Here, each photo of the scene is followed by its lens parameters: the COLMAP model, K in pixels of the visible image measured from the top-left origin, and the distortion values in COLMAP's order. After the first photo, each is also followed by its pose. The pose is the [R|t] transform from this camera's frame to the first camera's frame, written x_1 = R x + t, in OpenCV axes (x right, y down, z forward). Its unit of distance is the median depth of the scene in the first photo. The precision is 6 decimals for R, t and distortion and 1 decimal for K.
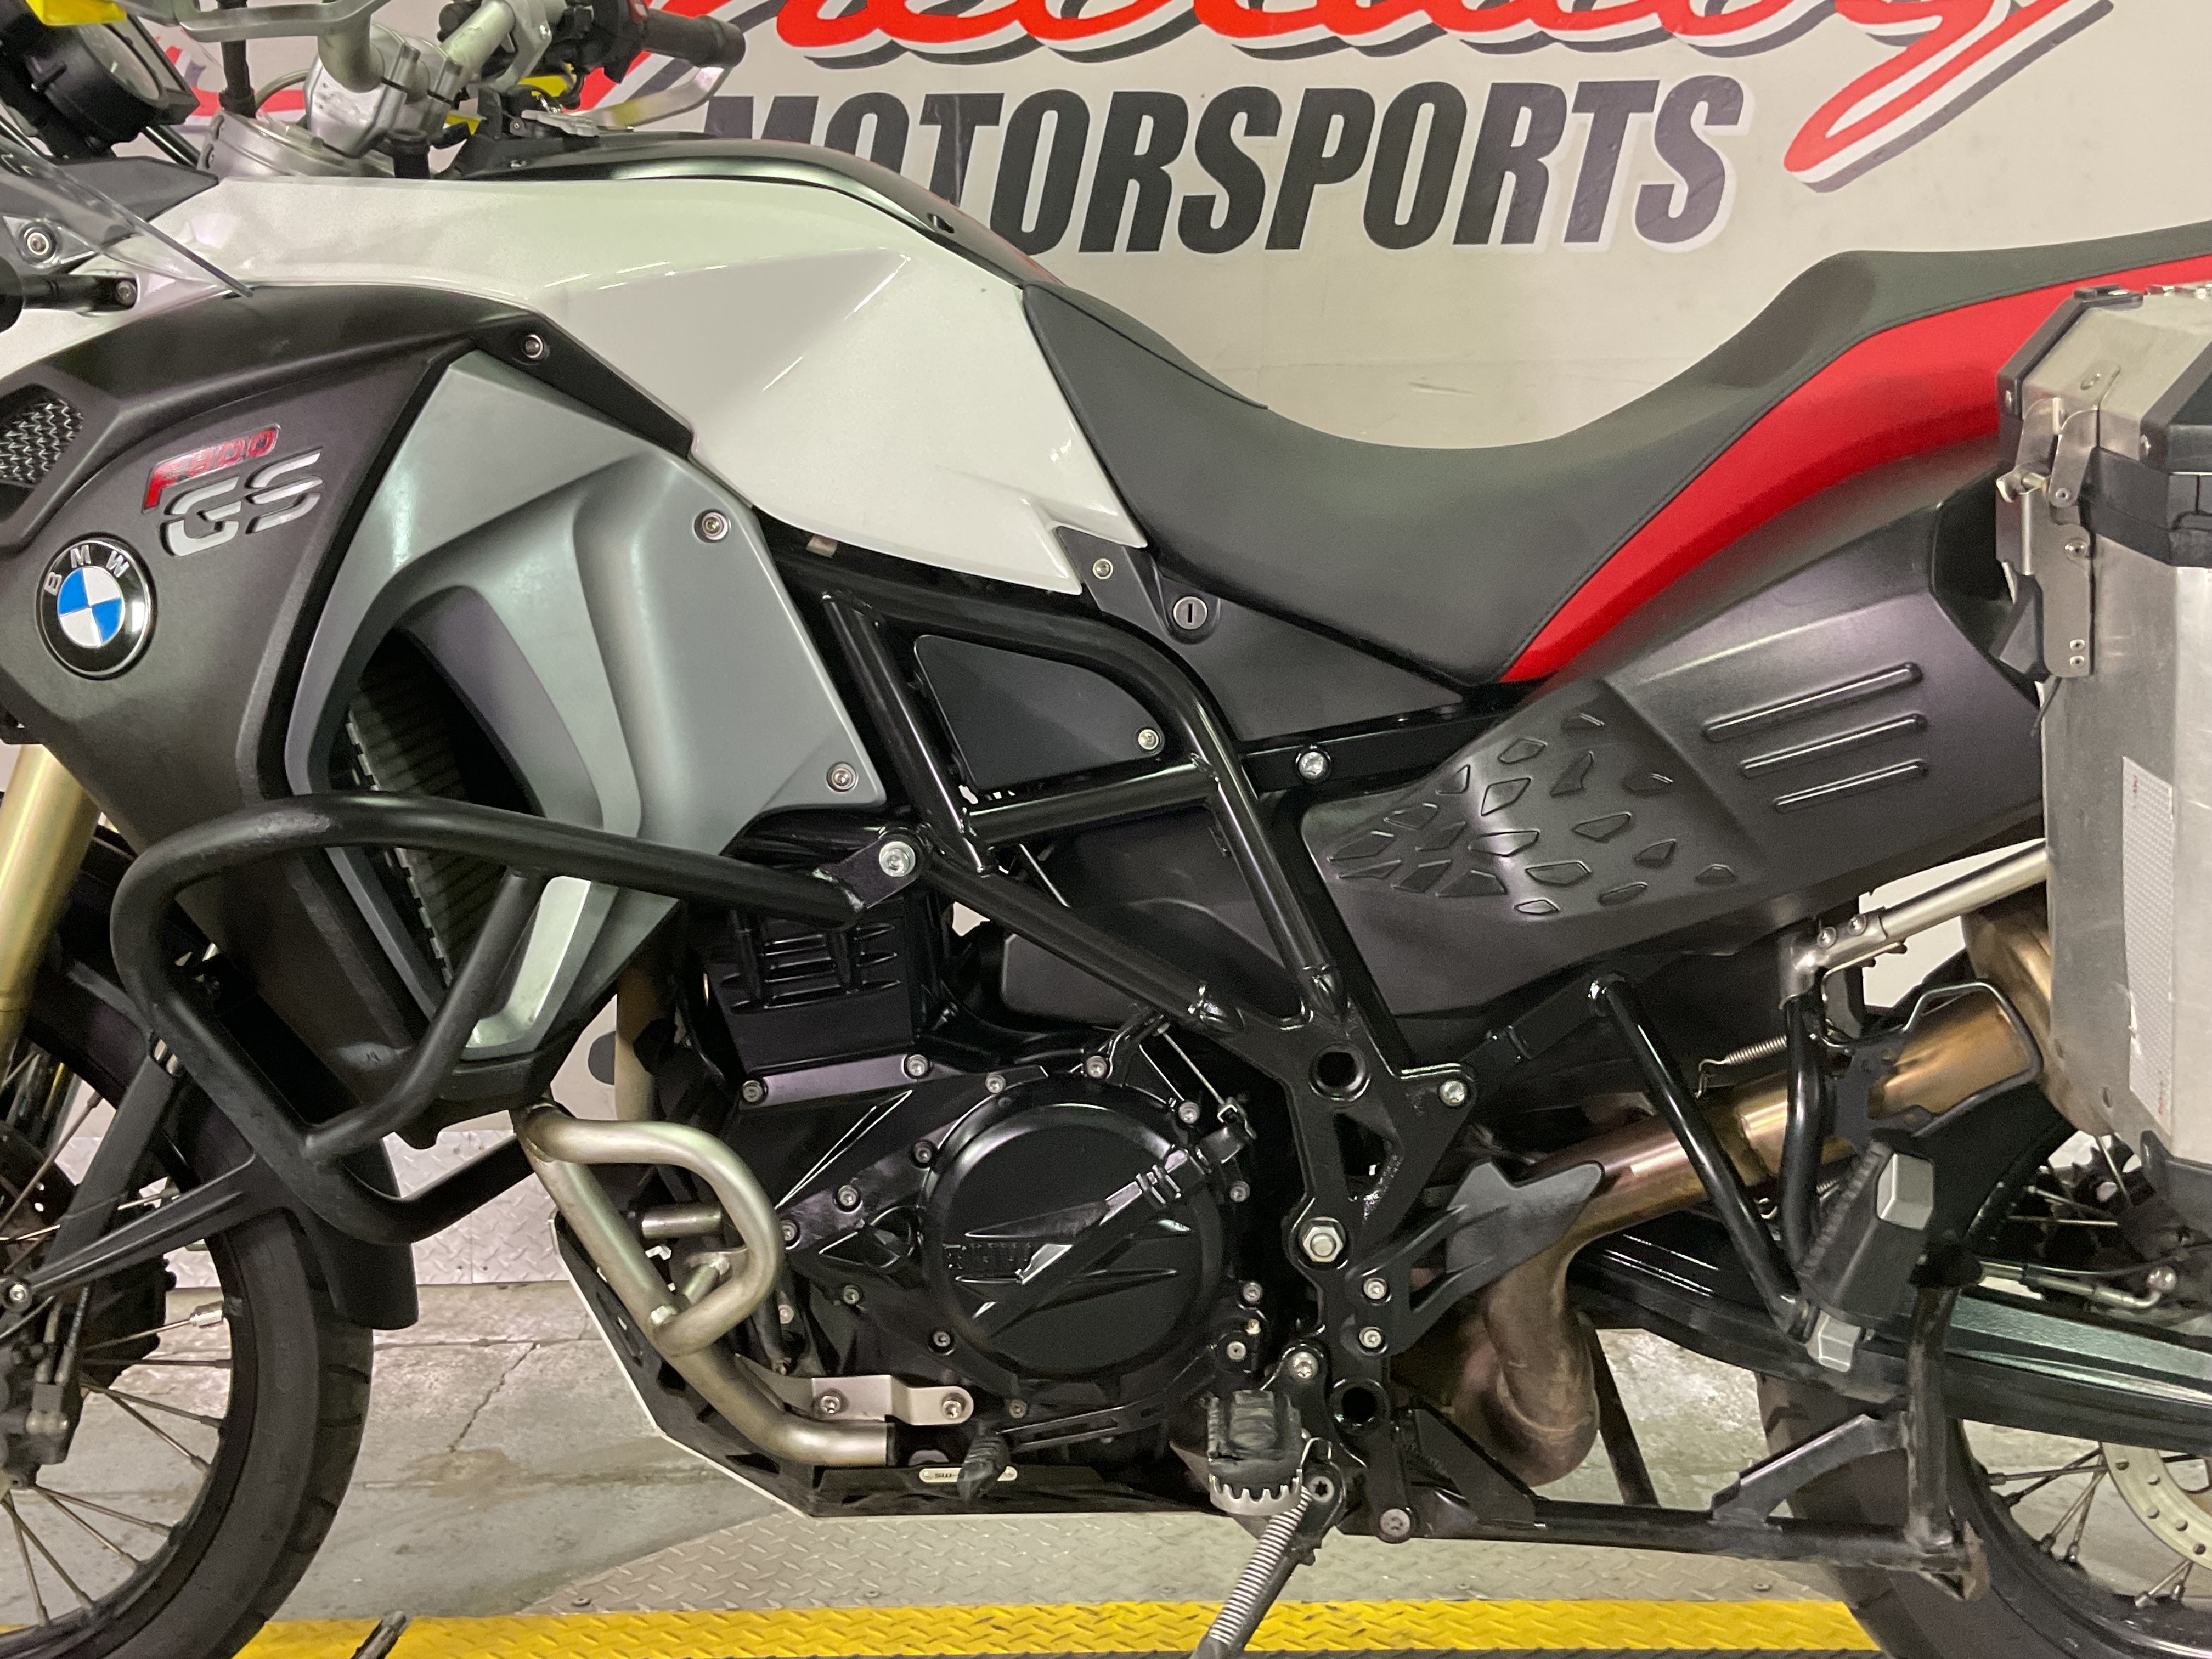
lens RADIAL K [[2441.3, 0, 1115.3], [0, 2441.3, 845.7], [0, 0, 1]] dist [0.006489, 0.000000]
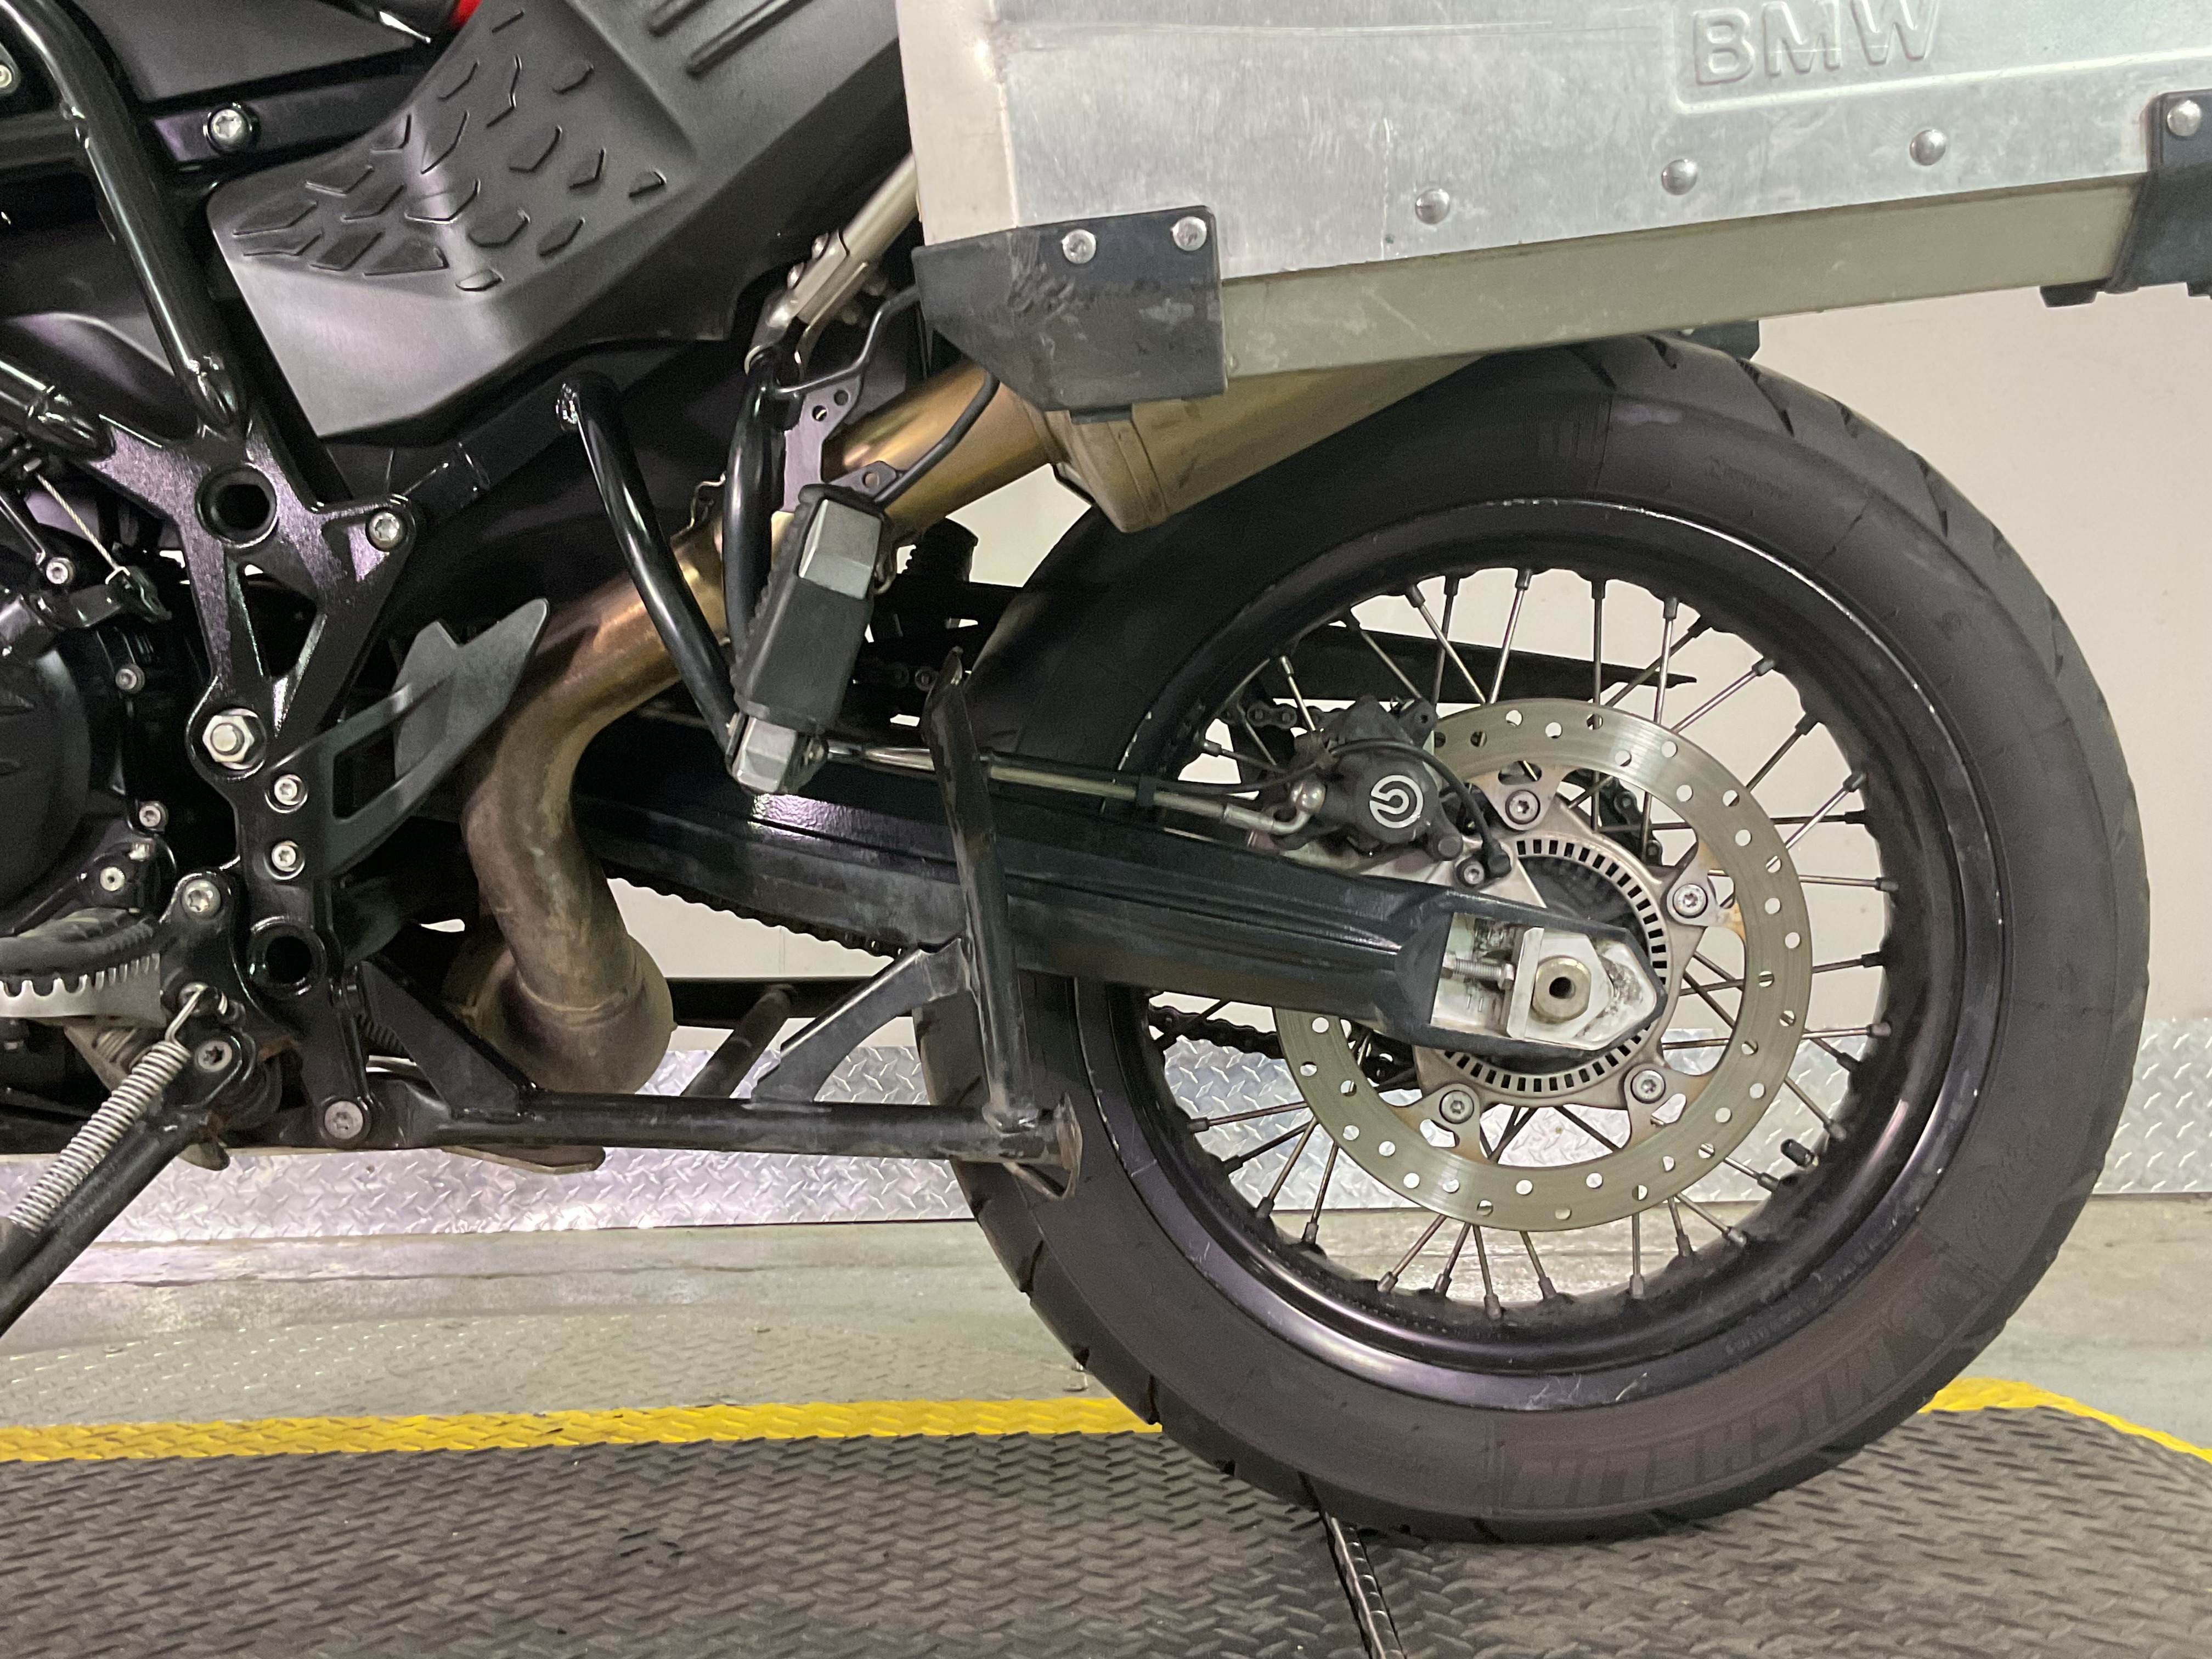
lens RADIAL K [[2349.8, 0, 1176.8], [0, 2349.8, 843.9], [0, 0, 1]] dist [0.080387, 0.000000]
pose [[0.998193, 0.006277, 0.059764, 0.327644], [0.000070, 0.994407, -0.105620, 0.266076], [-0.060092, 0.105433, 0.992609, 0.226679]]
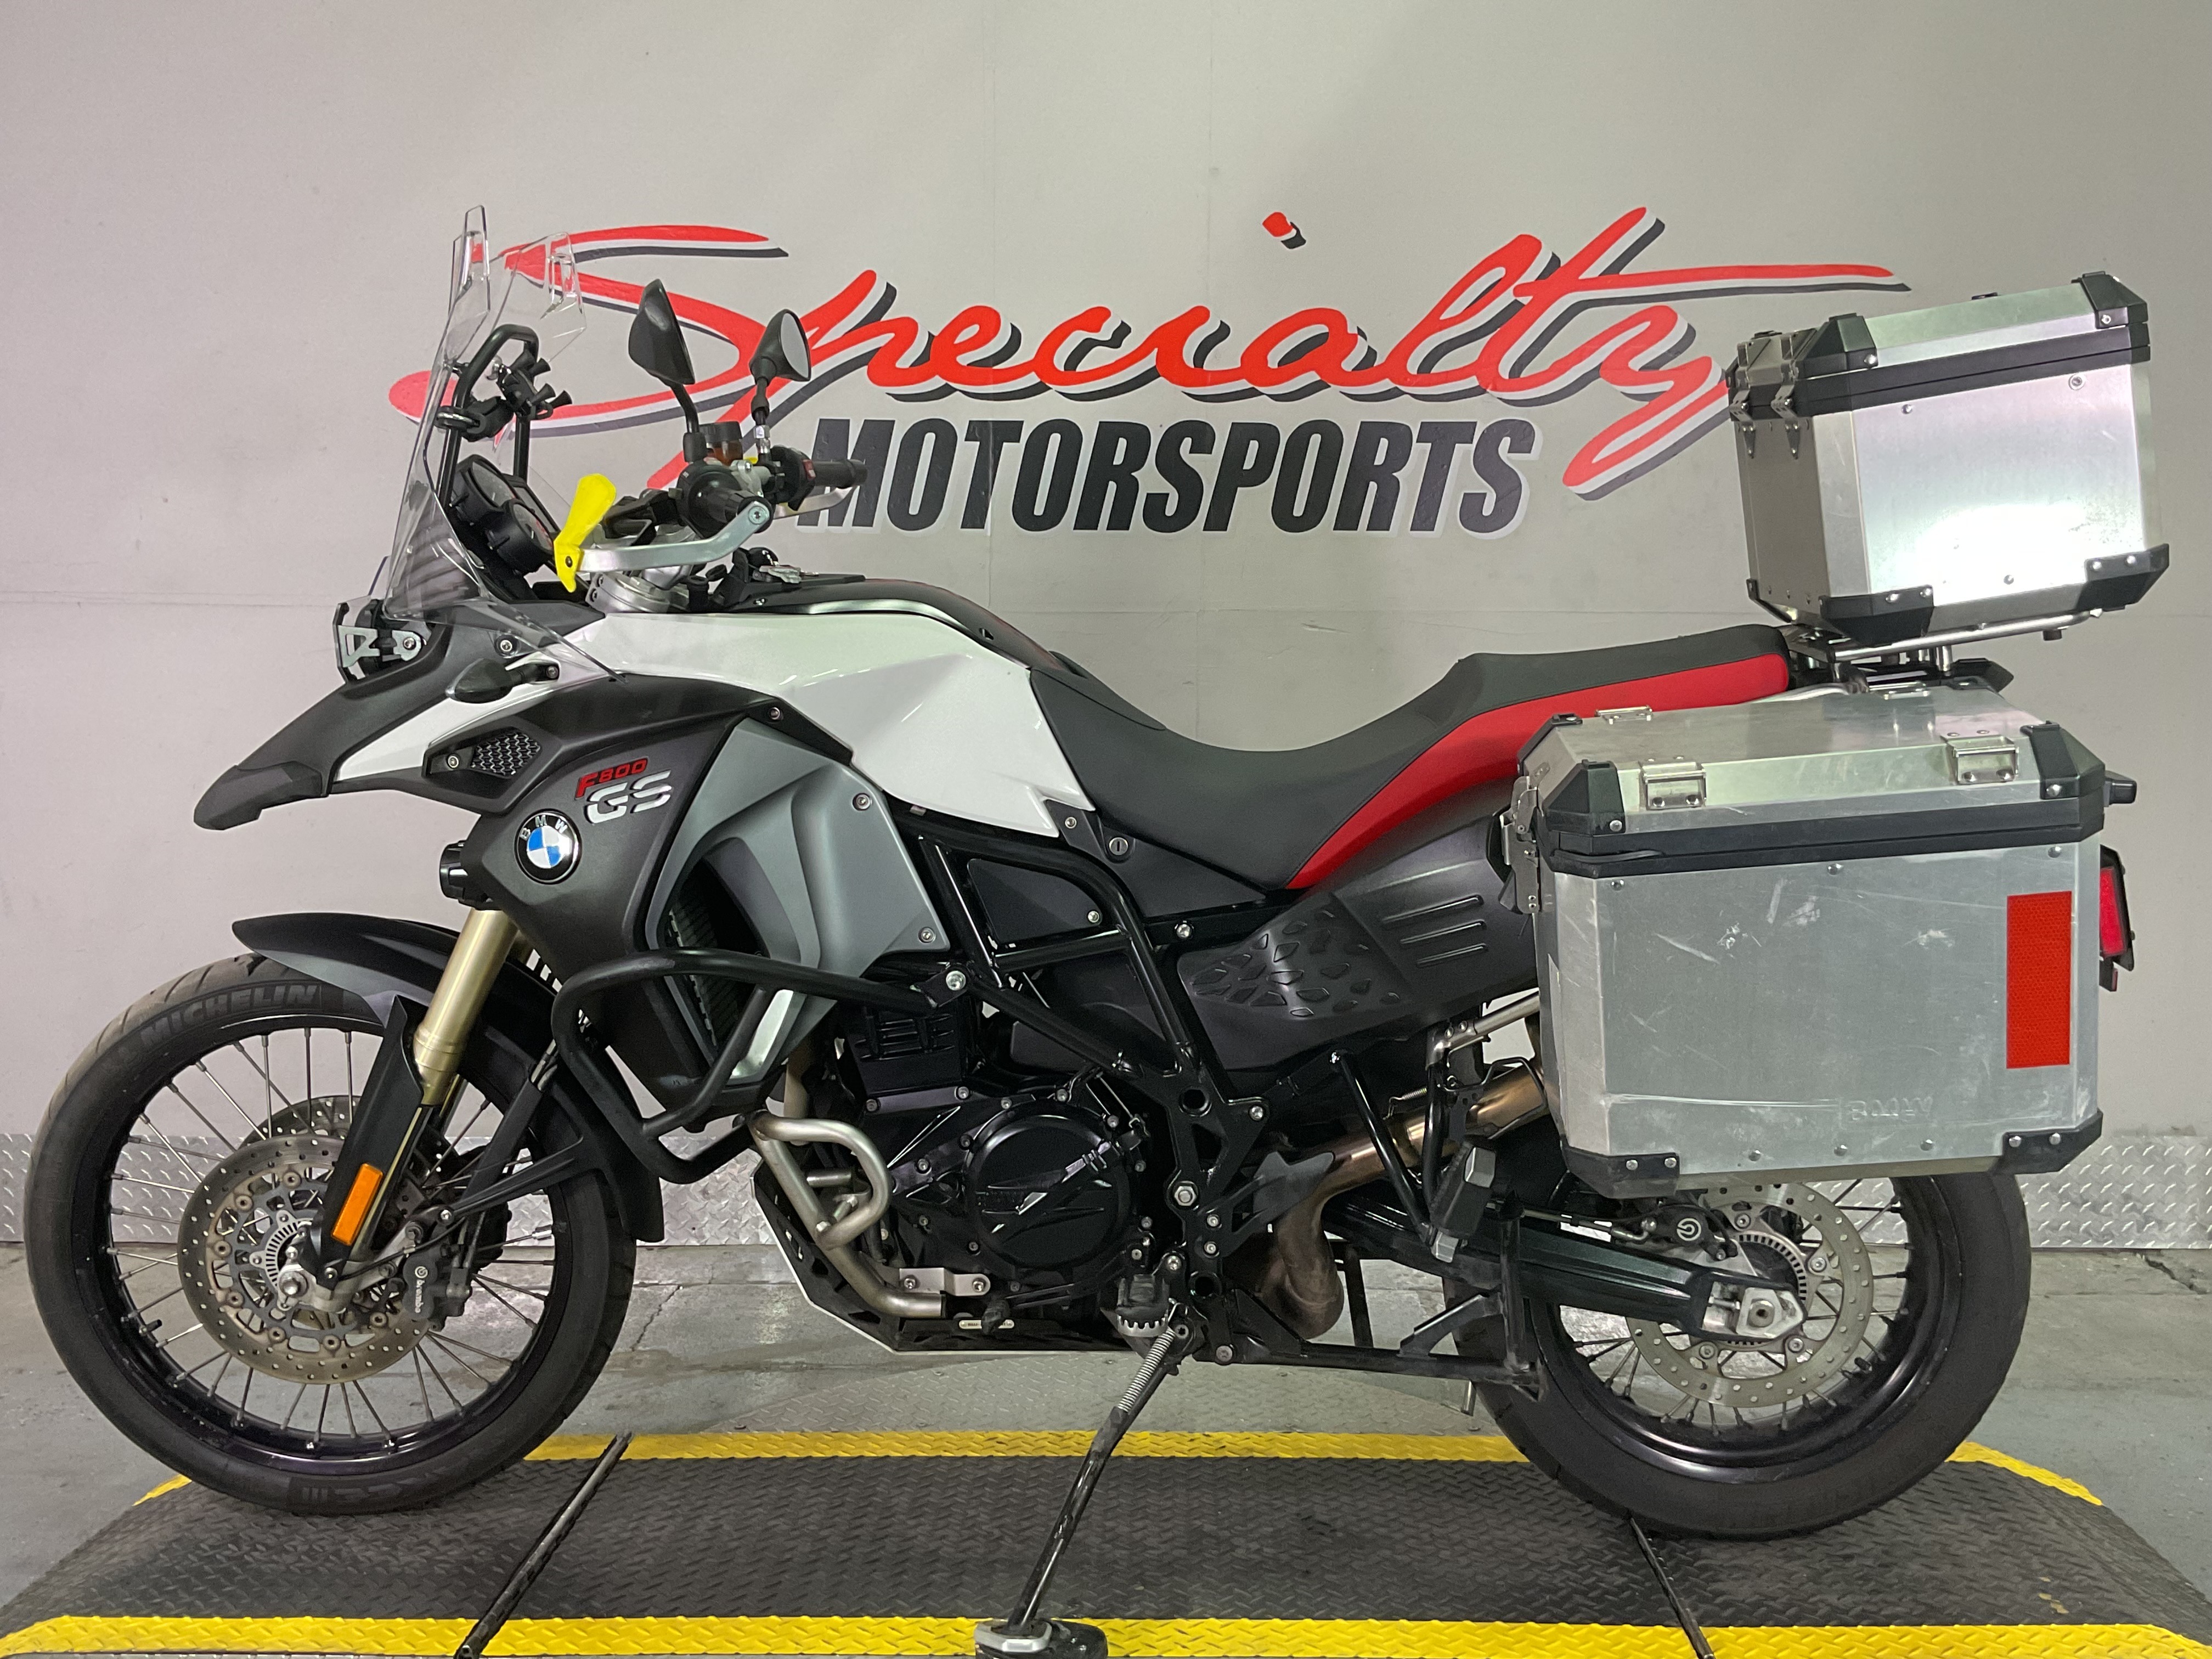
lens RADIAL K [[2212.6, 0, 1118.0], [0, 2212.6, 818.3], [0, 0, 1]] dist [0.013536, 0.000000]
pose [[0.999827, 0.018549, 0.001691, 0.026121], [-0.018470, 0.999088, -0.038499, -0.050843], [-0.002403, 0.038461, 0.999257, -0.628816]]
